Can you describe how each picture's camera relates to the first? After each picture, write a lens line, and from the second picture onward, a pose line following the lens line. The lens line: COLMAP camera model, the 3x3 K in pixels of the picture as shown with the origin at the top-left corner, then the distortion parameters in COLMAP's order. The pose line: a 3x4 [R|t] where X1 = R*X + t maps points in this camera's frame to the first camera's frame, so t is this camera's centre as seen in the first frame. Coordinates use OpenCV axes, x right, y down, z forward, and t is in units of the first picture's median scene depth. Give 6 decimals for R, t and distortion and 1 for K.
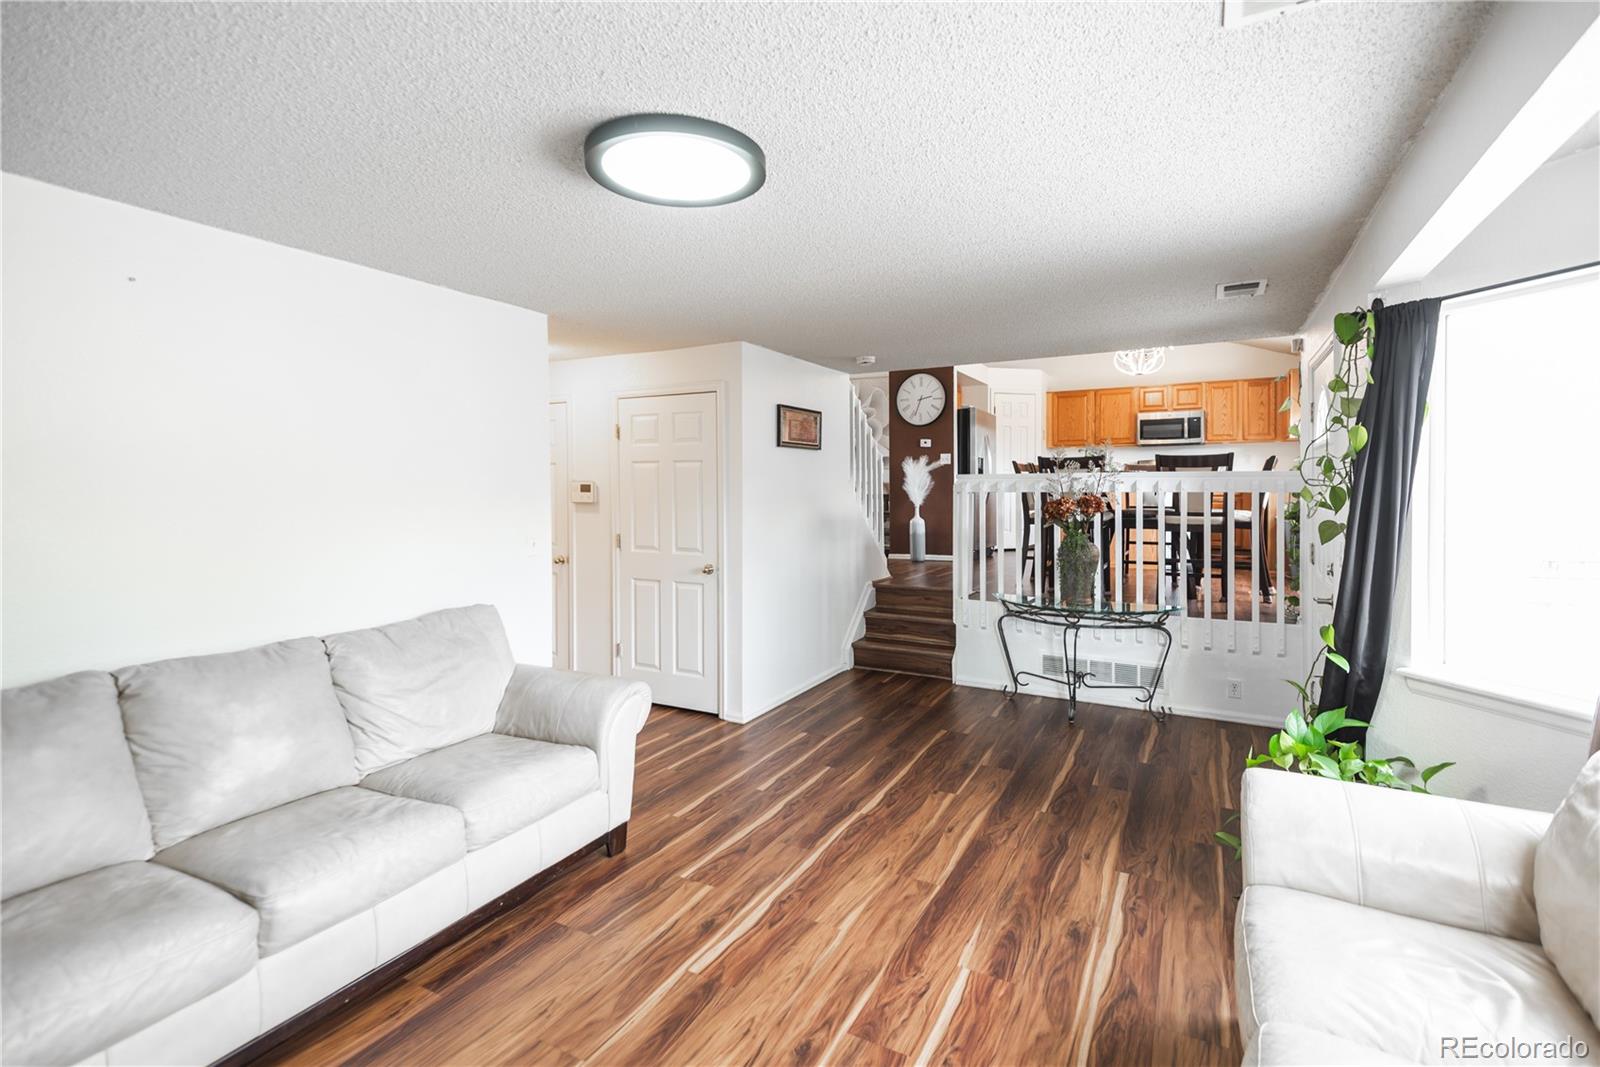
lens RADIAL K [[726.8, 0, 852.1], [0, 726.8, 505.1], [0, 0, 1]] dist [0.042087, -0.021956]
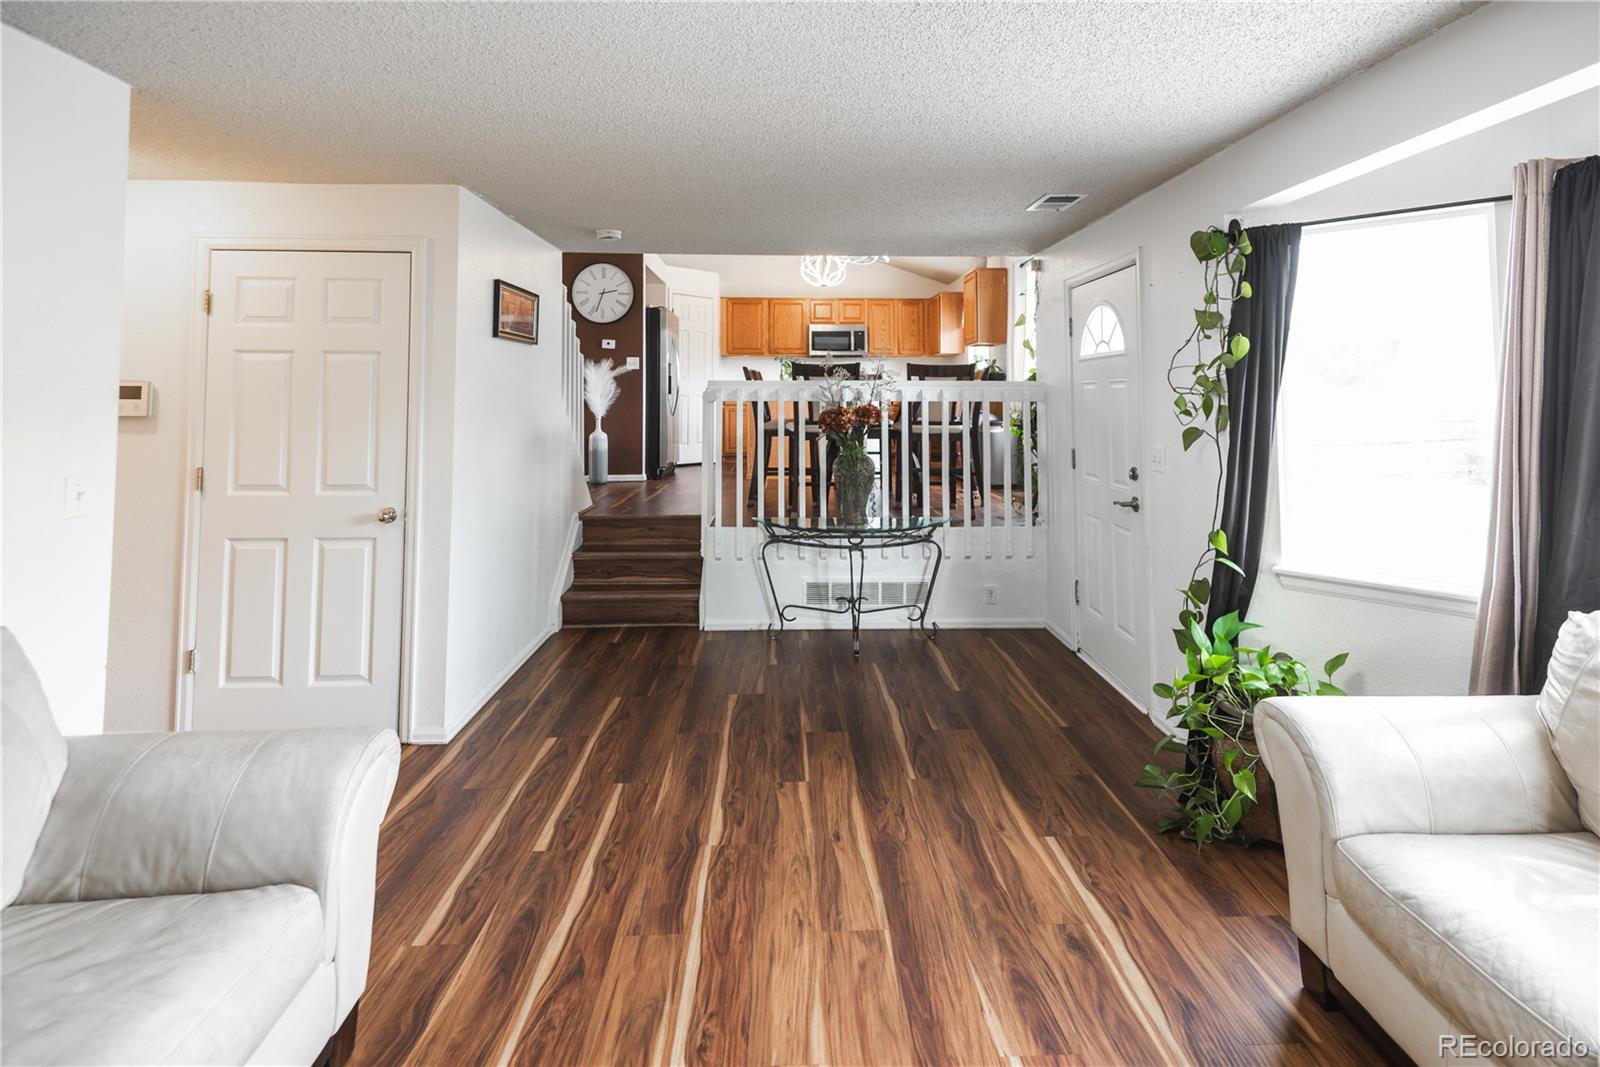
lens RADIAL K [[741.1, 0, 832.8], [0, 741.1, 369.3], [0, 0, 1]] dist [0.036678, -0.015009]
pose [[0.869360, 0.023460, 0.493622, -0.182540], [0.007794, 0.998097, -0.061162, 0.000001], [-0.494117, 0.057020, 0.867523, 0.193852]]
